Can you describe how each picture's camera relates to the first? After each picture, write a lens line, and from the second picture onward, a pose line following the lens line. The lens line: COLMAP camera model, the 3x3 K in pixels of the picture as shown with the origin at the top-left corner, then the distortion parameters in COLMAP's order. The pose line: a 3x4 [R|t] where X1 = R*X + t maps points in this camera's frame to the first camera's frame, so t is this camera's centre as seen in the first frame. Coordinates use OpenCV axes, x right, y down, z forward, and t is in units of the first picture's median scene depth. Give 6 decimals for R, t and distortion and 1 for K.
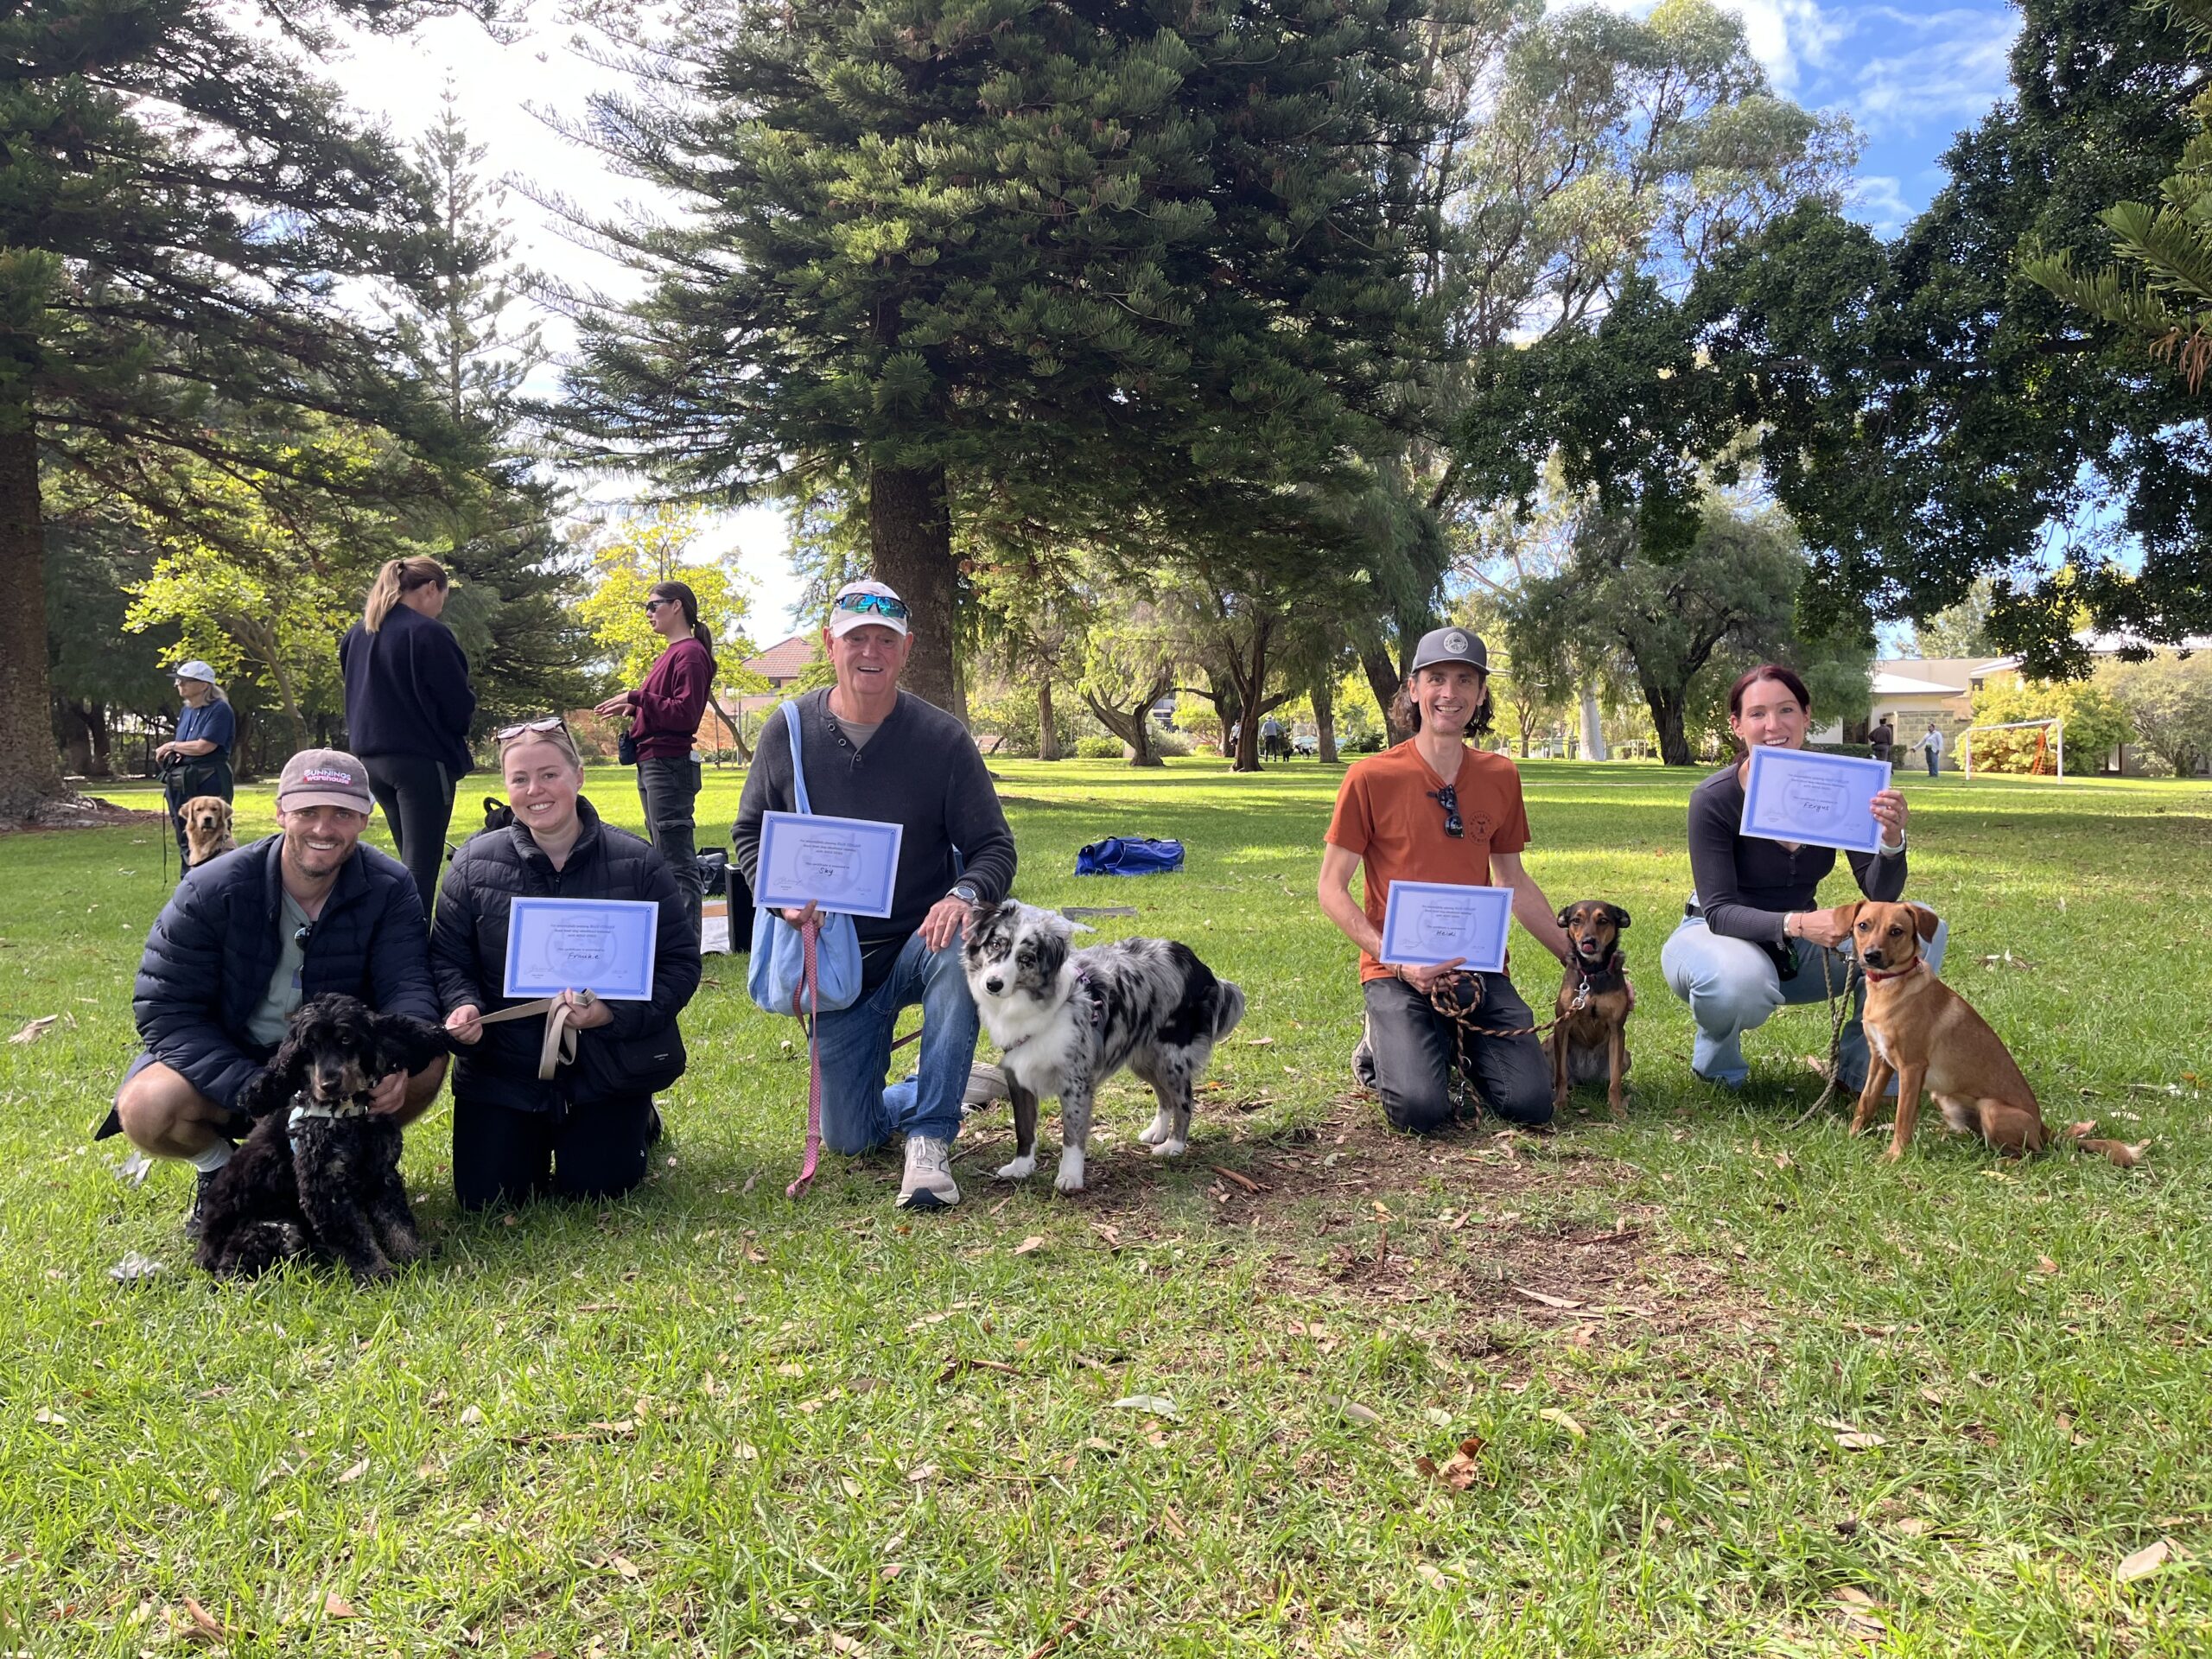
lens RADIAL K [[1715.9, 0, 1093.6], [0, 1715.9, 821.0], [0, 0, 1]] dist [0.088081, -0.090762]
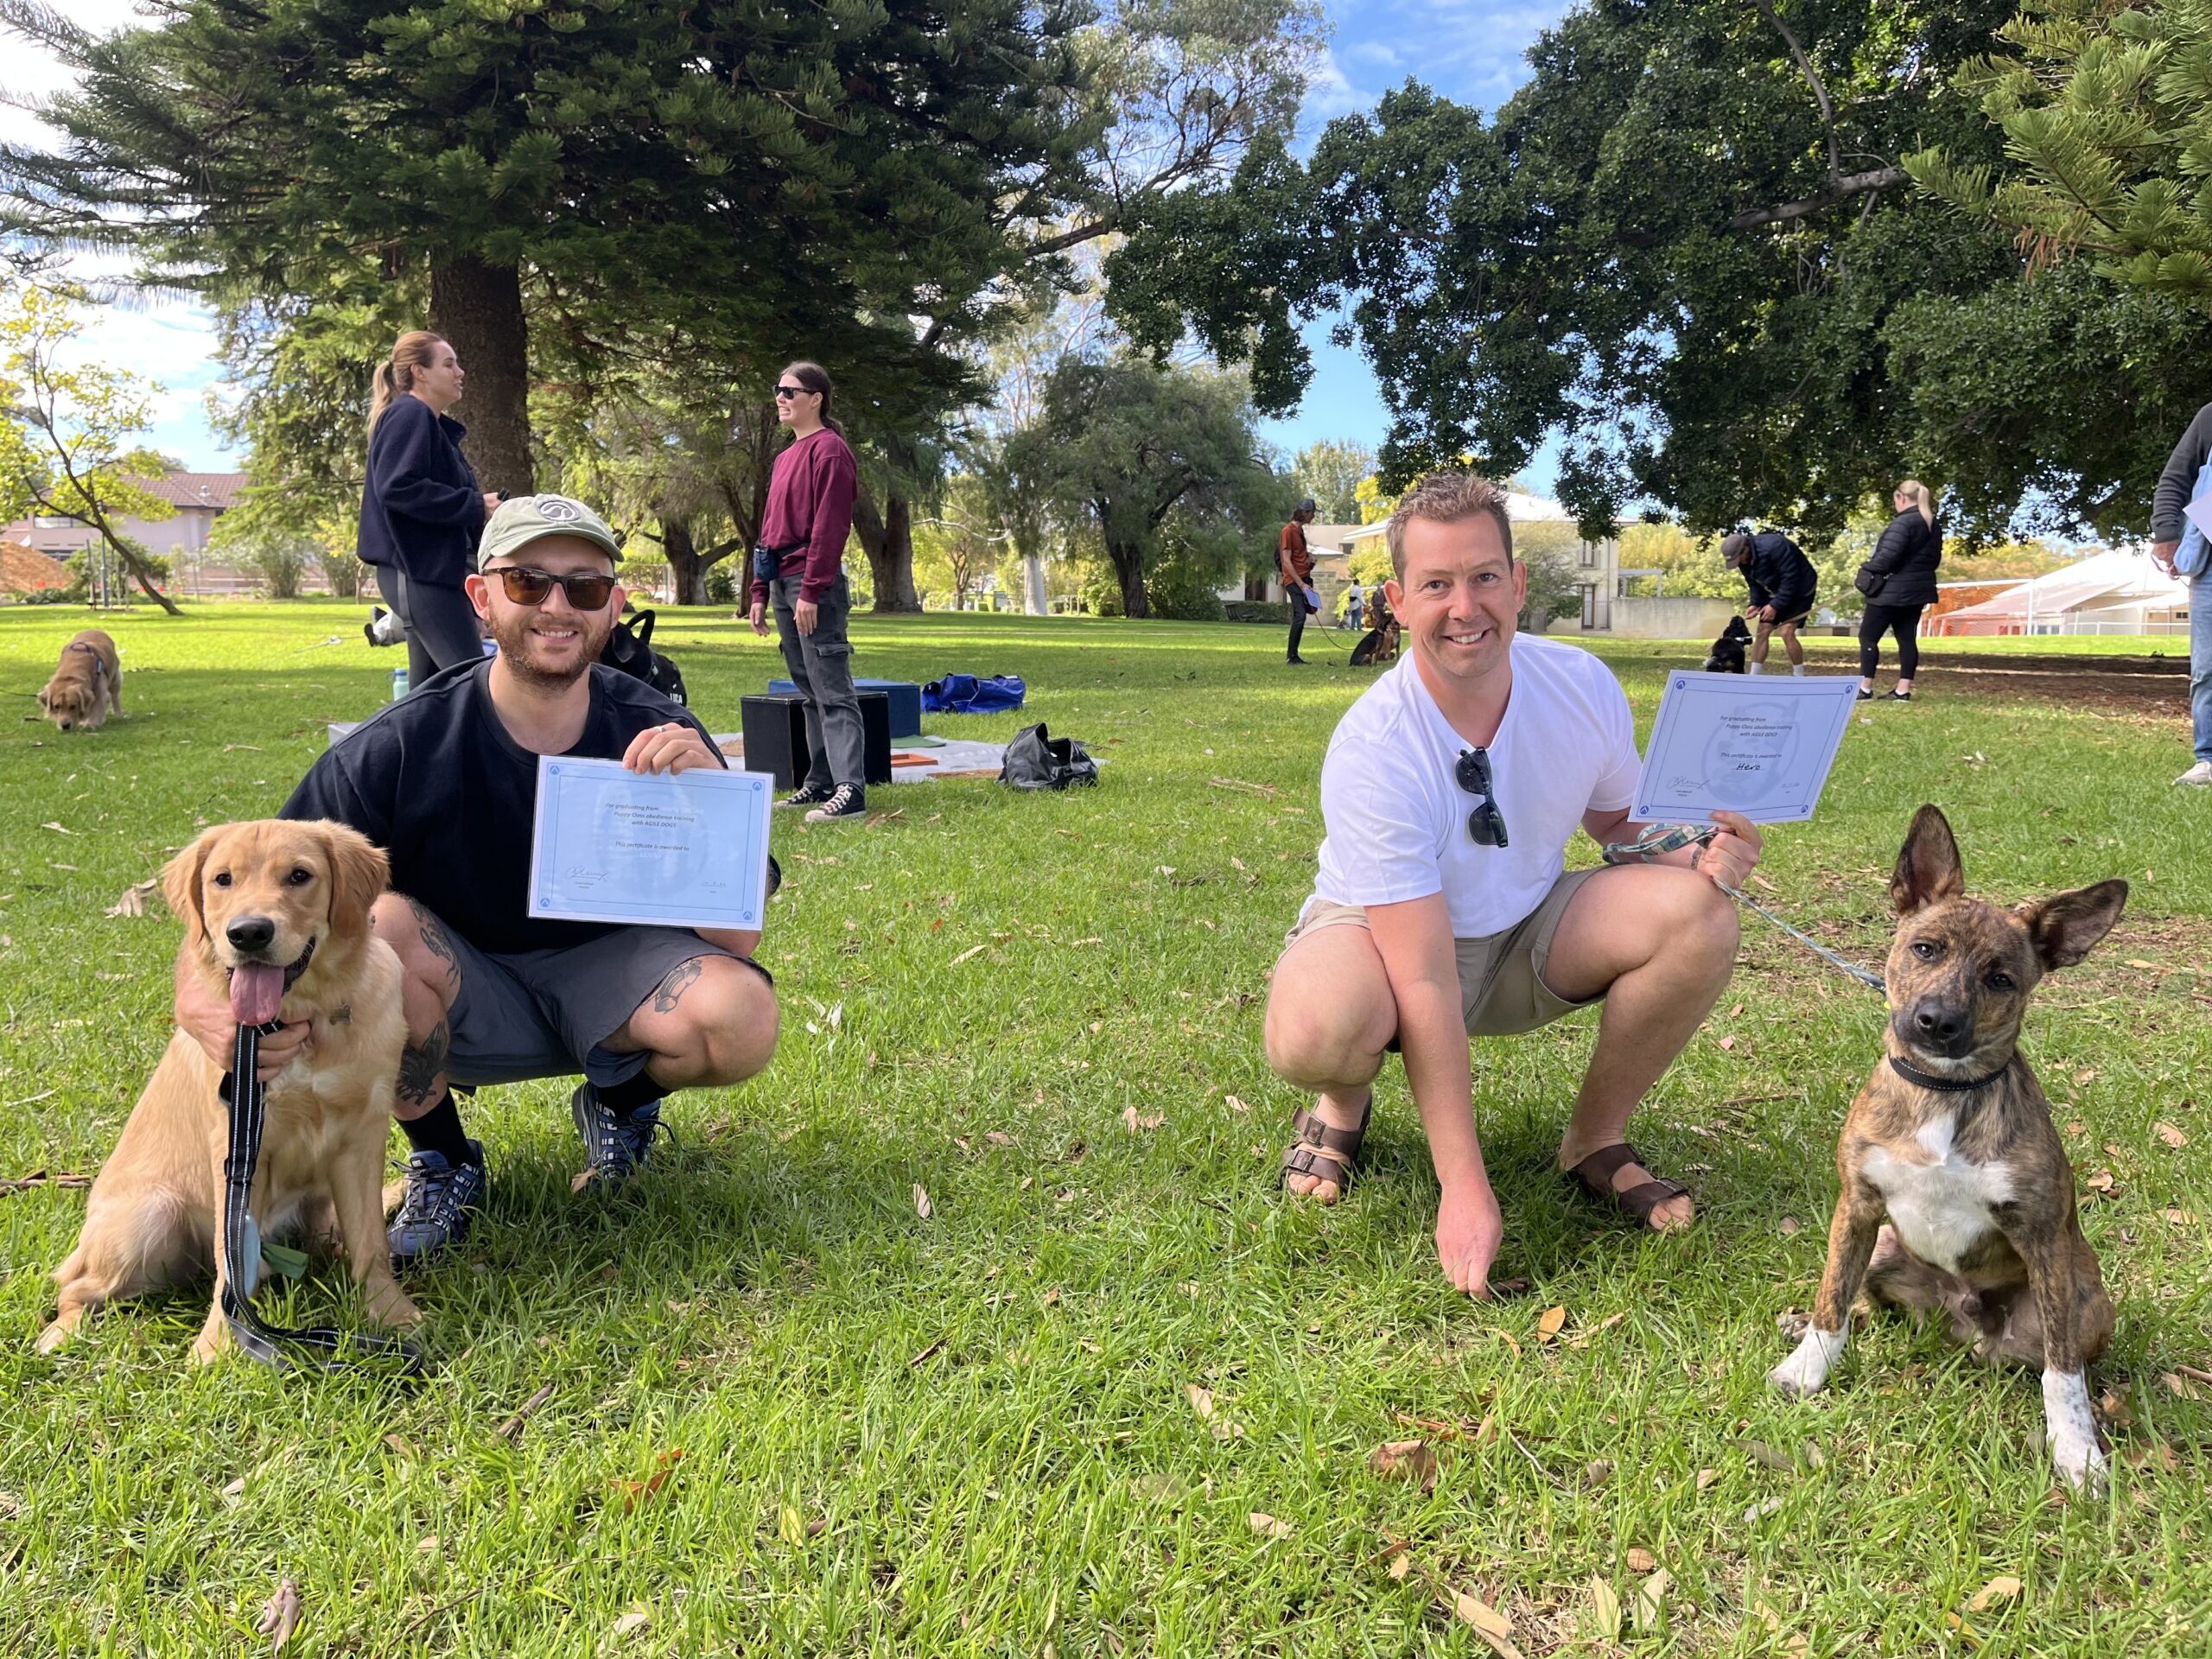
lens RADIAL K [[1715.9, 0, 1093.6], [0, 1715.9, 821.0], [0, 0, 1]] dist [0.088081, -0.090762]
pose [[0.938502, -0.033037, 0.343690, -0.106869], [0.003879, 0.996358, 0.085180, 0.004227], [-0.345252, -0.078608, 0.935212, 0.023626]]
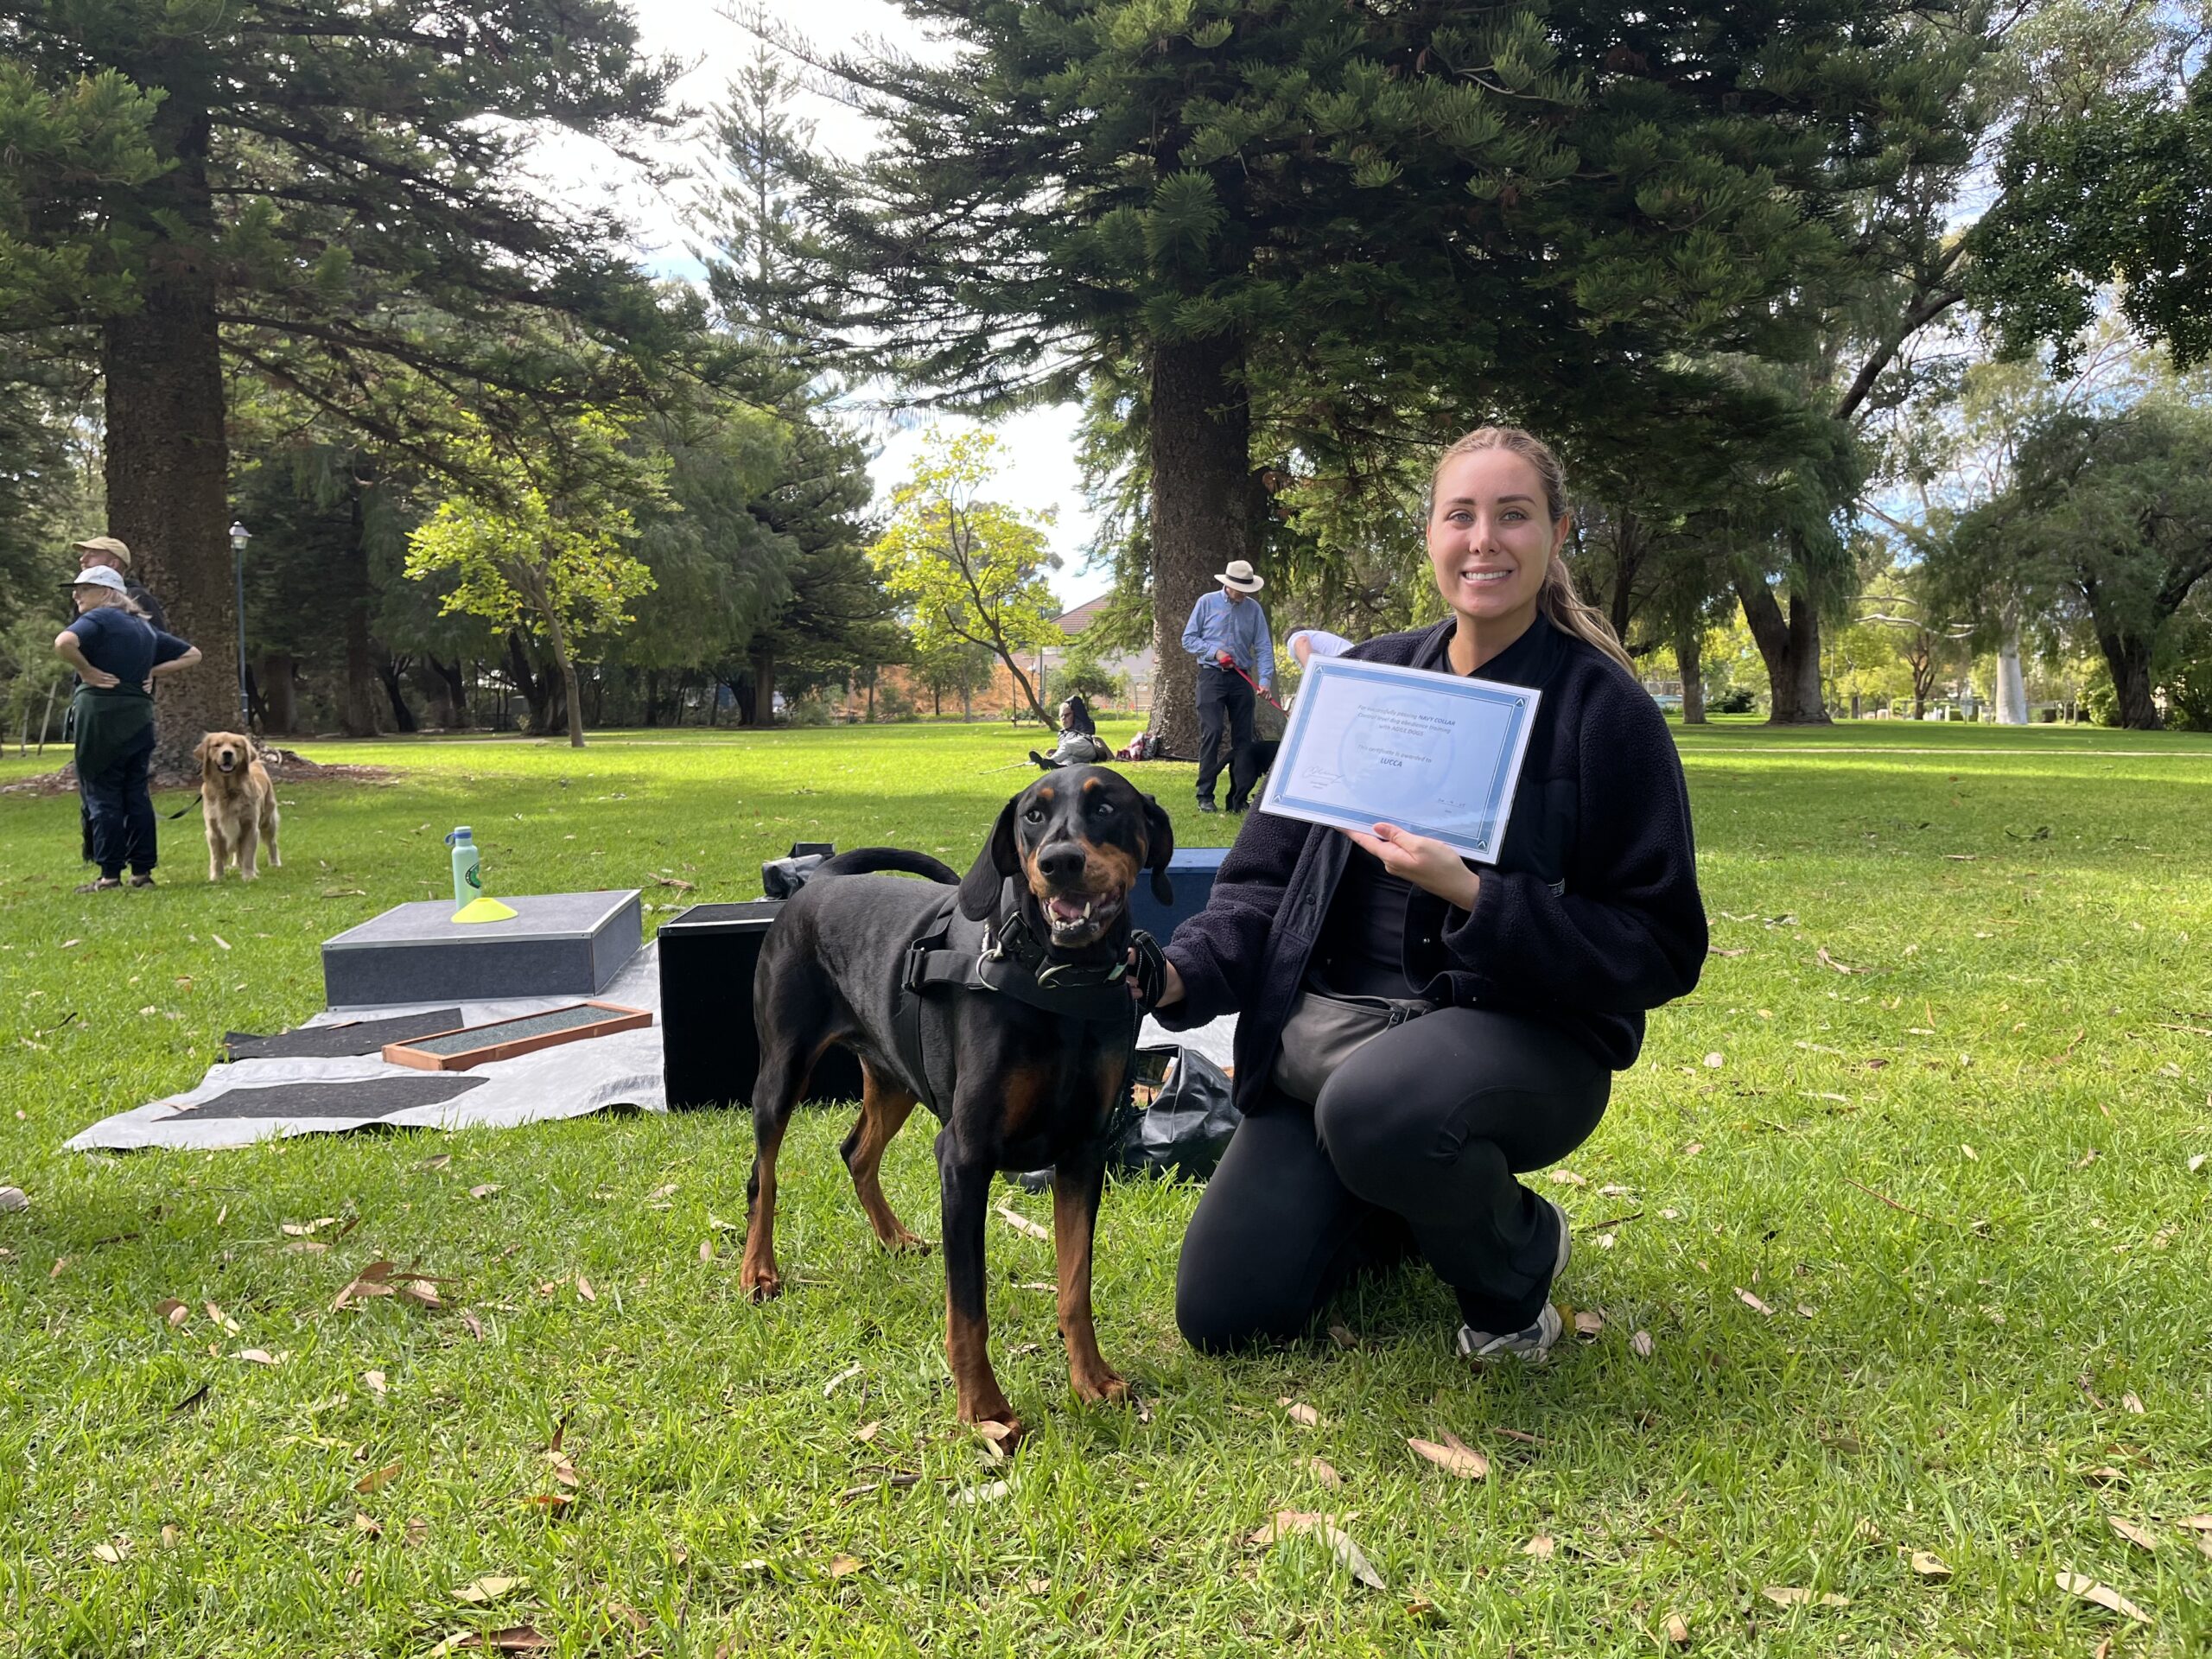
lens RADIAL K [[1715.9, 0, 1093.6], [0, 1715.9, 821.0], [0, 0, 1]] dist [0.088081, -0.090762]
pose [[0.982980, 0.018031, -0.182824, -0.003473], [-0.013840, 0.999612, 0.024172, -0.003494], [0.183189, -0.021230, 0.982848, 0.160314]]
